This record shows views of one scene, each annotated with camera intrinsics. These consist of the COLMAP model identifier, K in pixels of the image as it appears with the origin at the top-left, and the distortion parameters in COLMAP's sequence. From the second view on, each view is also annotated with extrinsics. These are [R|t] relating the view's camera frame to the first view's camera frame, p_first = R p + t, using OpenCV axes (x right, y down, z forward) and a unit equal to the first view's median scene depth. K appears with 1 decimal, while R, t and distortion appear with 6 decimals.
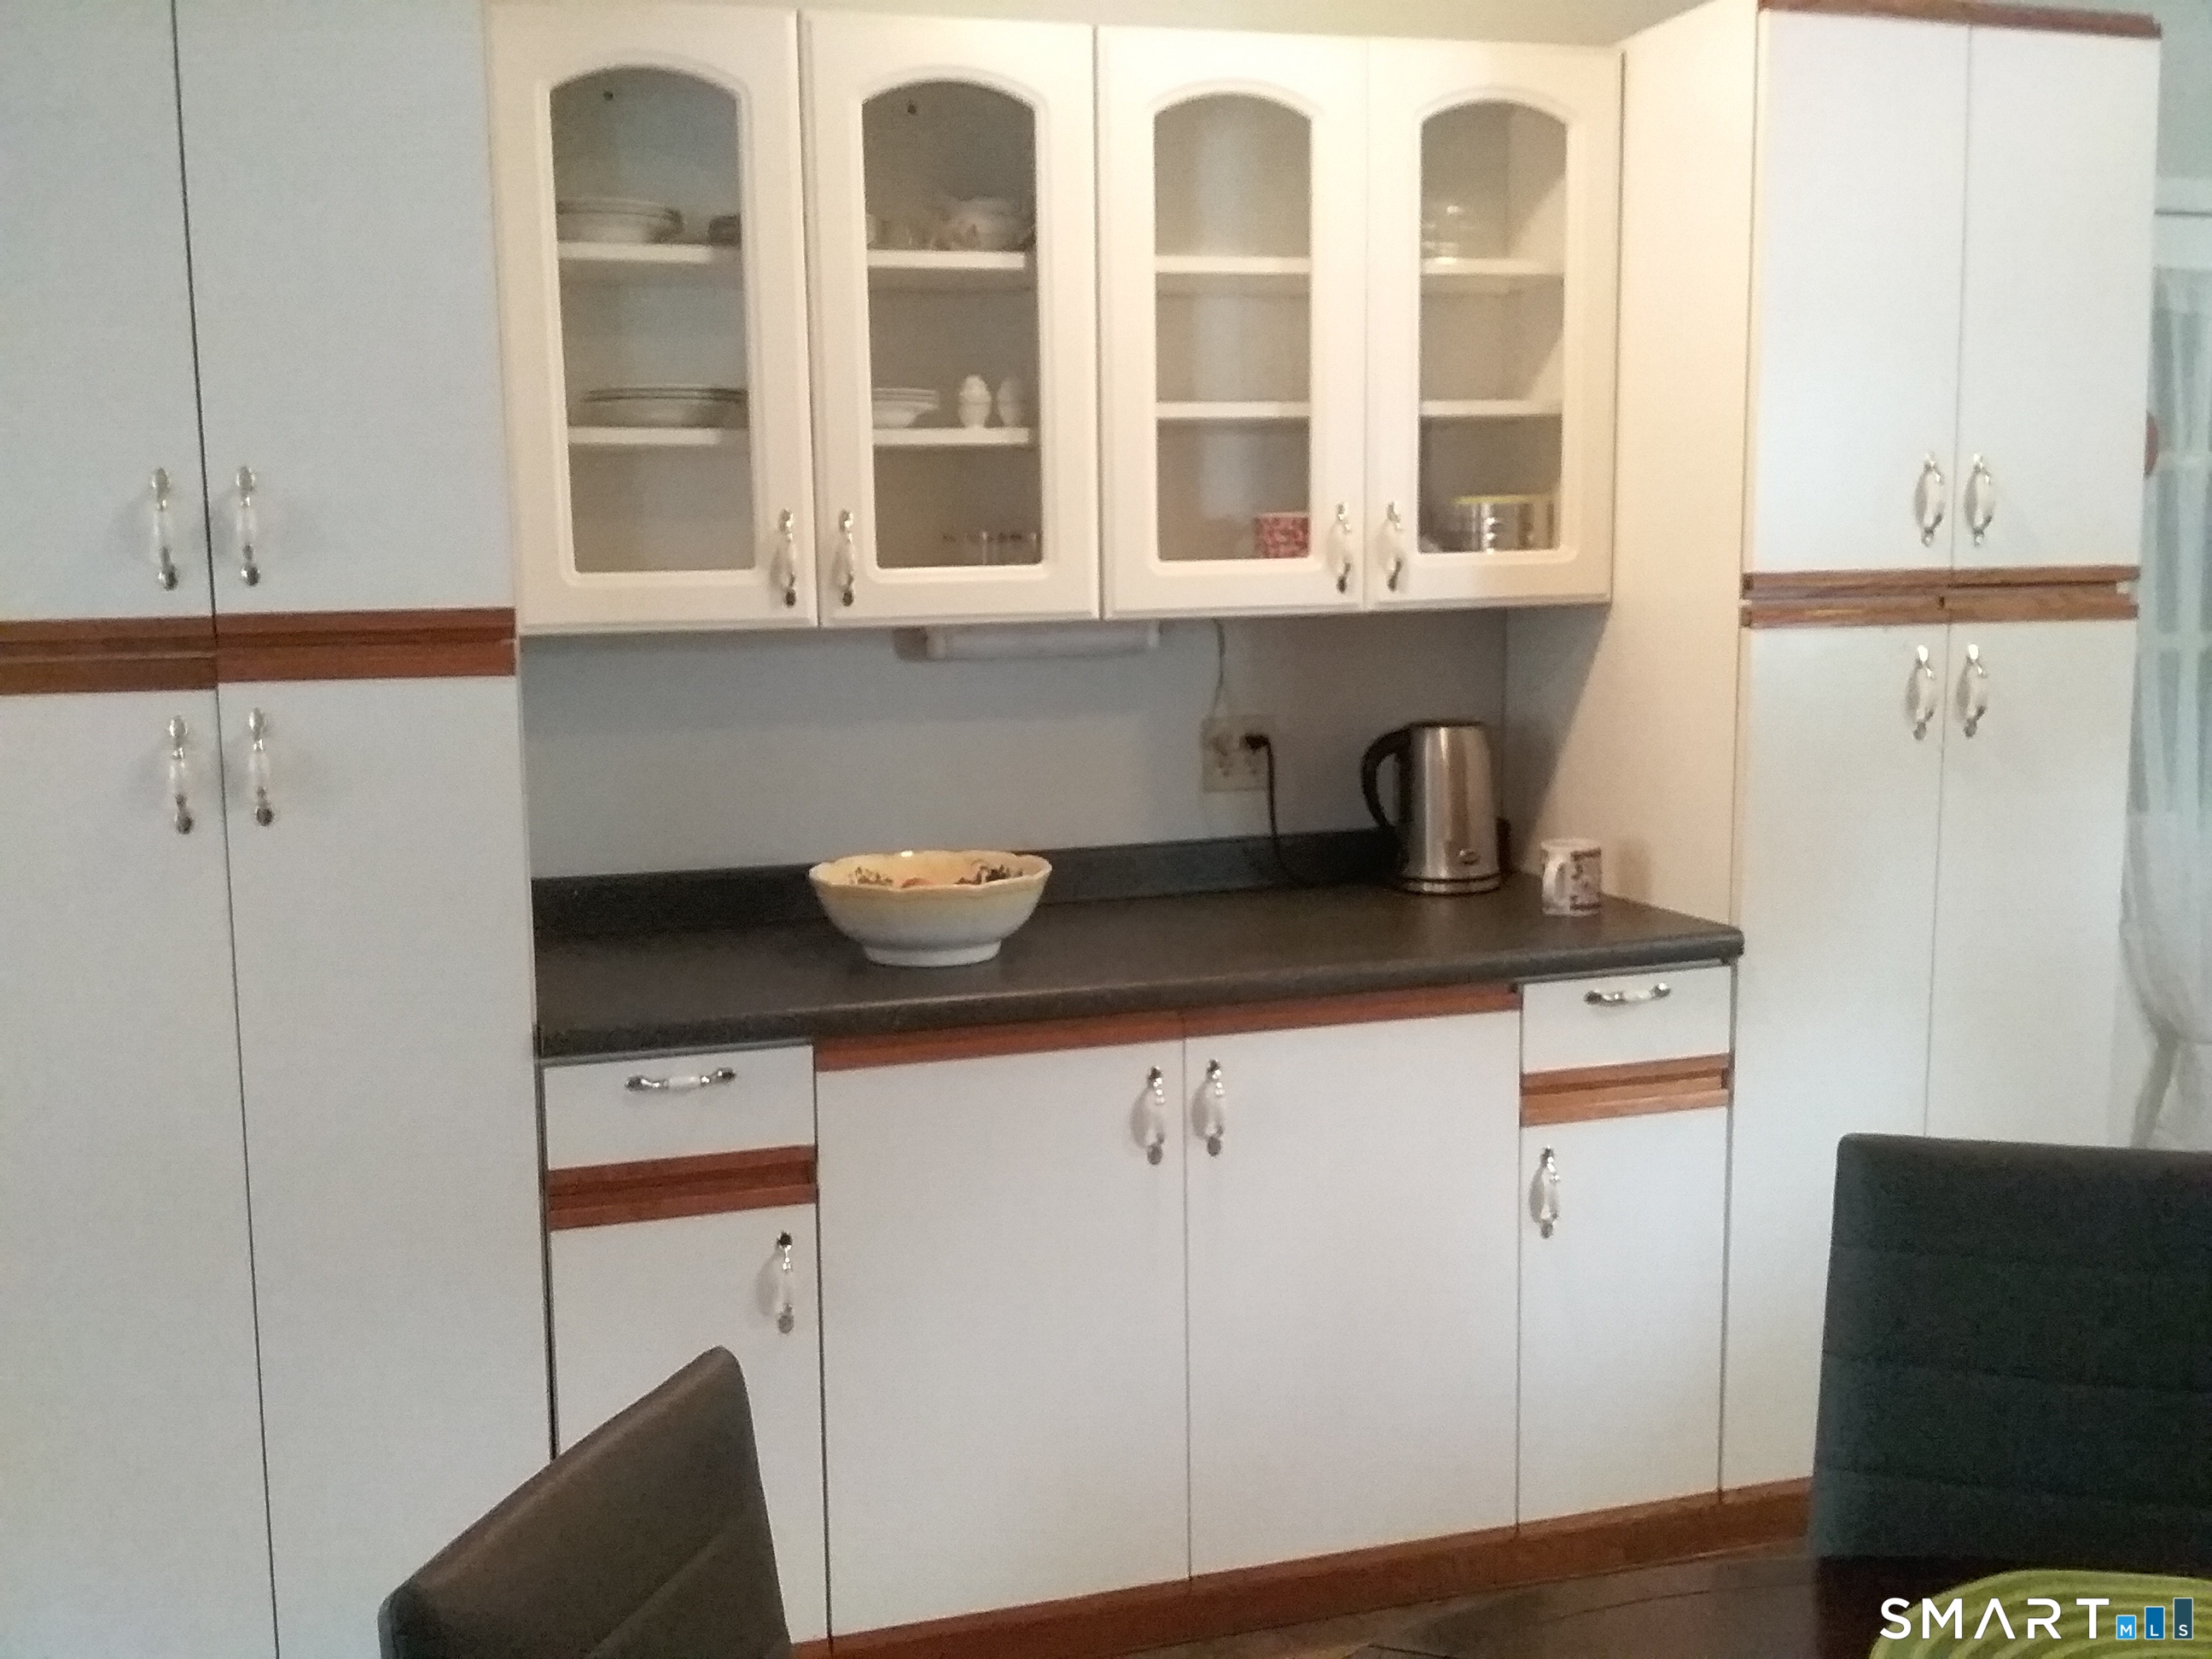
lens RADIAL K [[2035.1, 0, 1104.8], [0, 2035.1, 829.5], [0, 0, 1]] dist [0.002110, 0.000000]
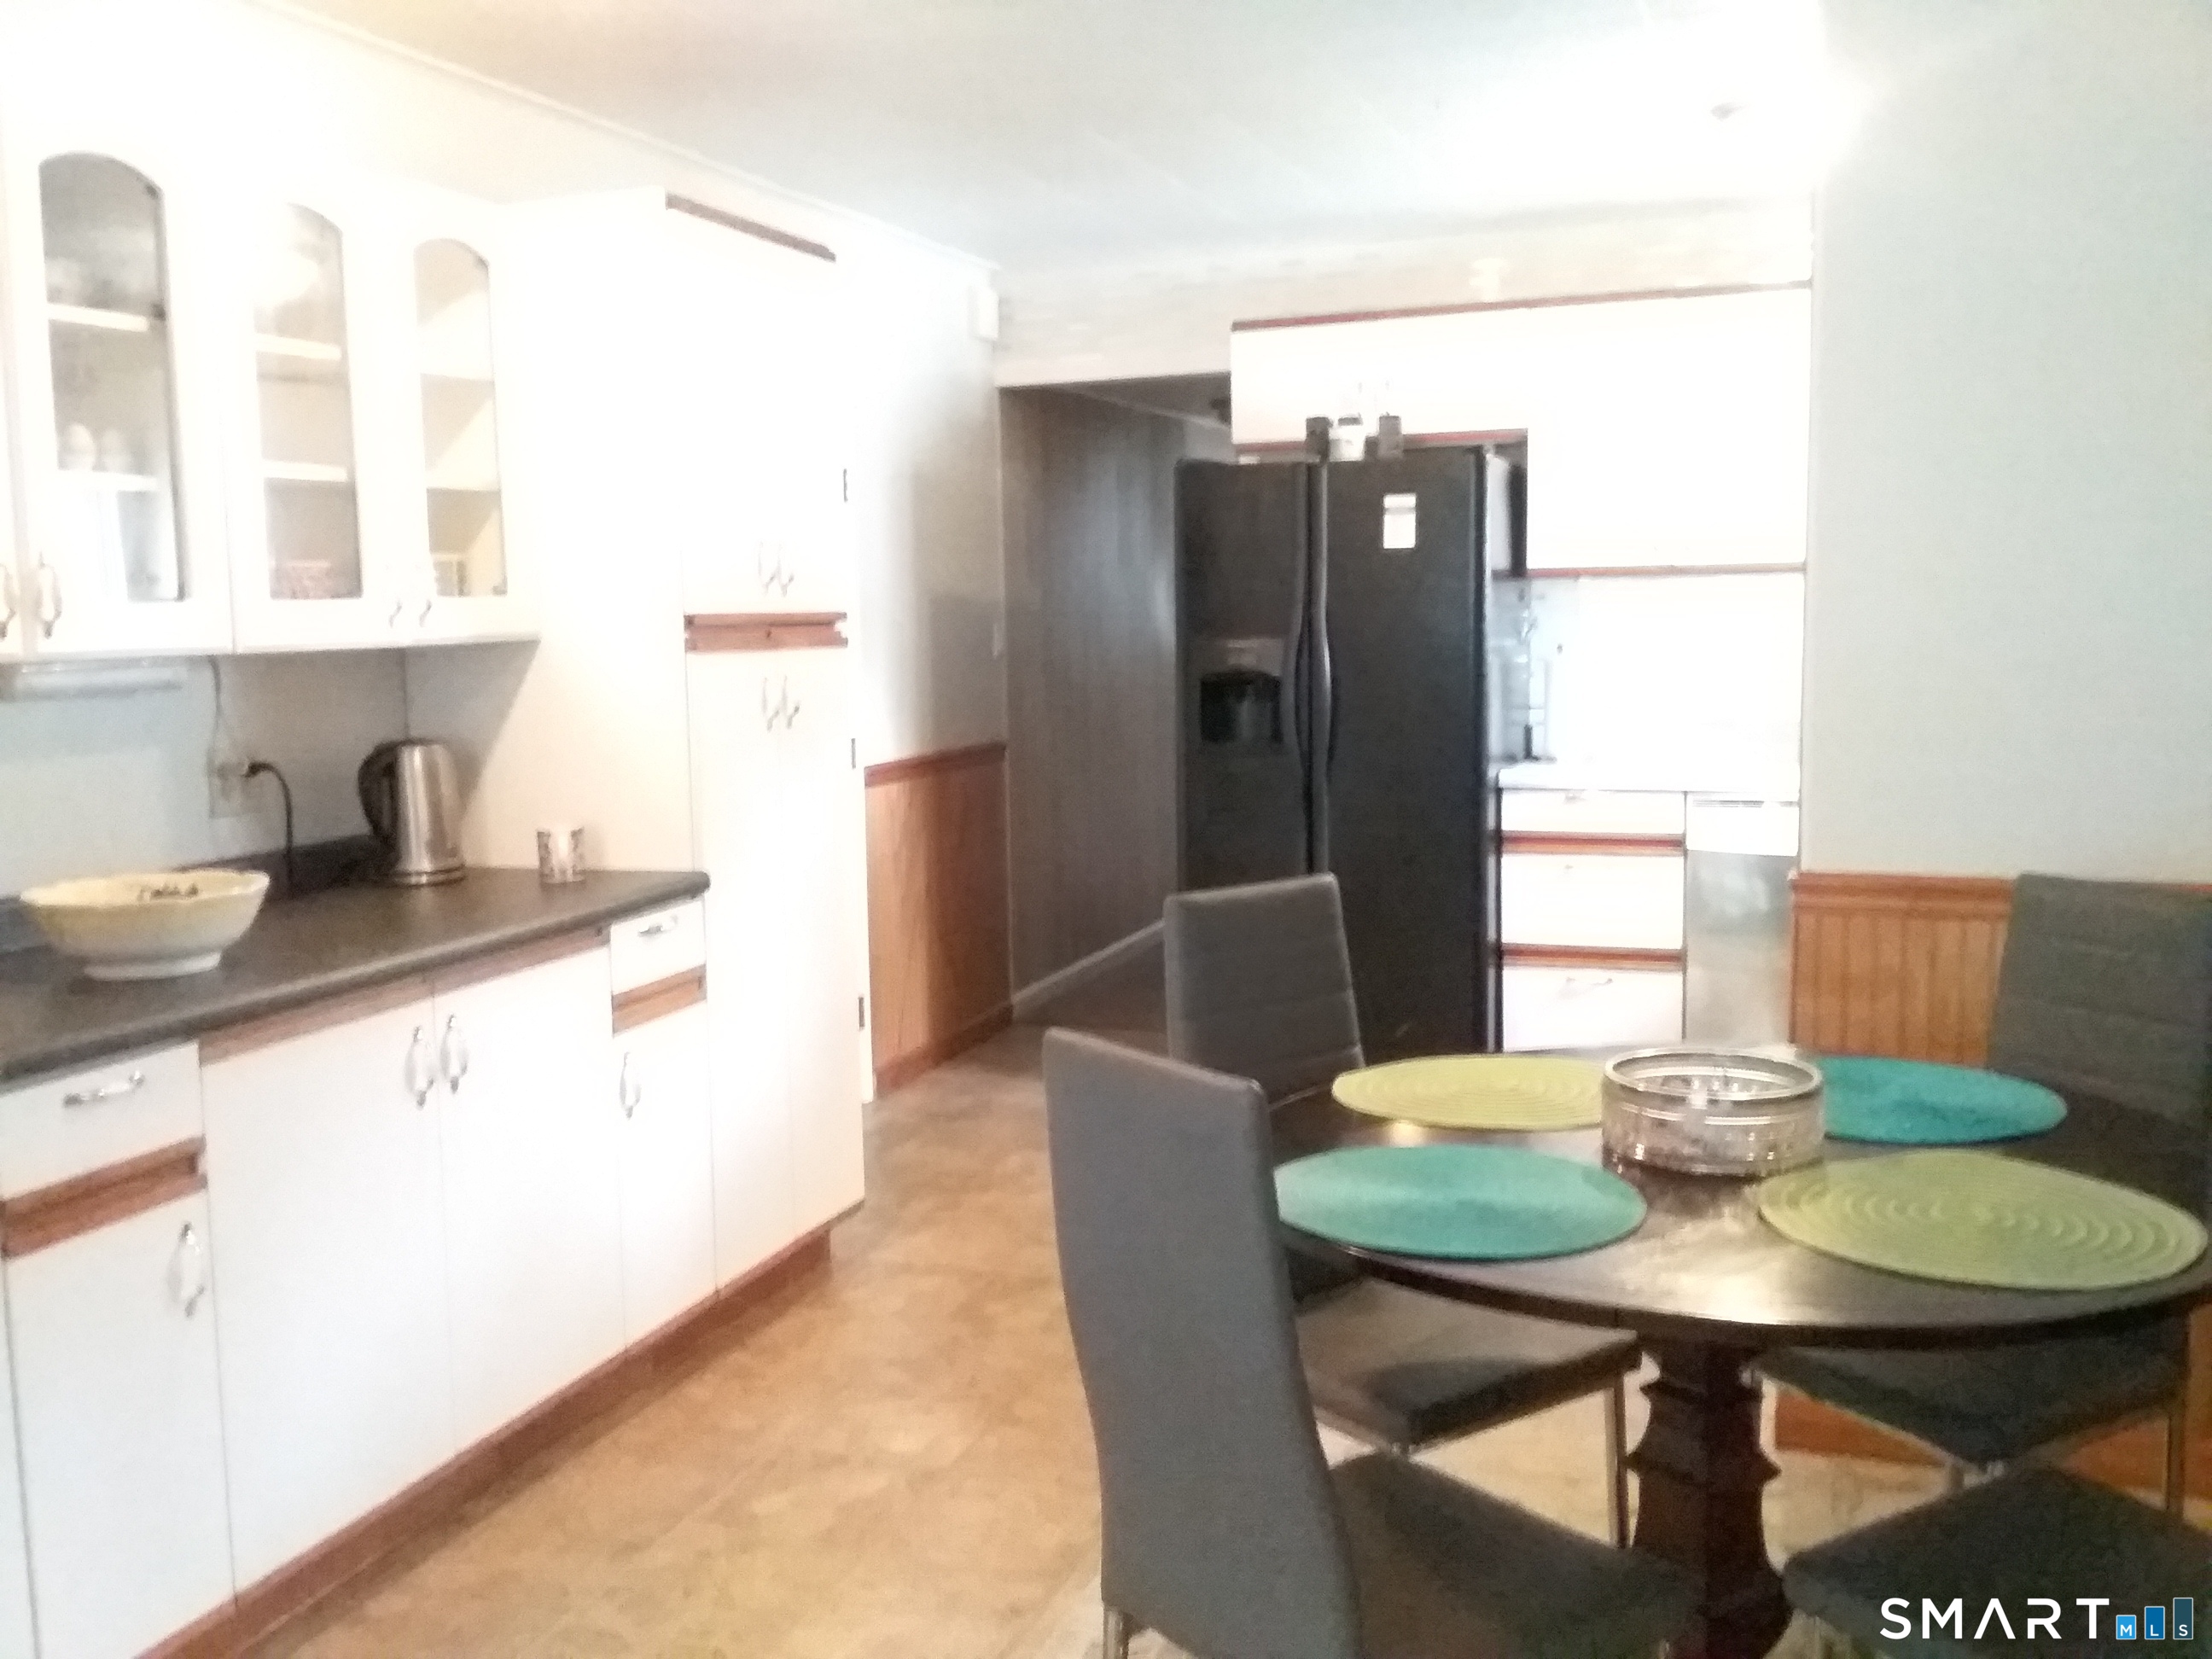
lens RADIAL K [[2035.1, 0, 1112.0], [0, 2035.1, 829.9], [0, 0, 1]] dist [0.002110, 0.000000]
pose [[0.574301, -0.081987, 0.814528, -0.630838], [0.114885, 0.993198, 0.018968, 0.025886], [-0.810543, 0.082684, 0.579813, -0.022971]]
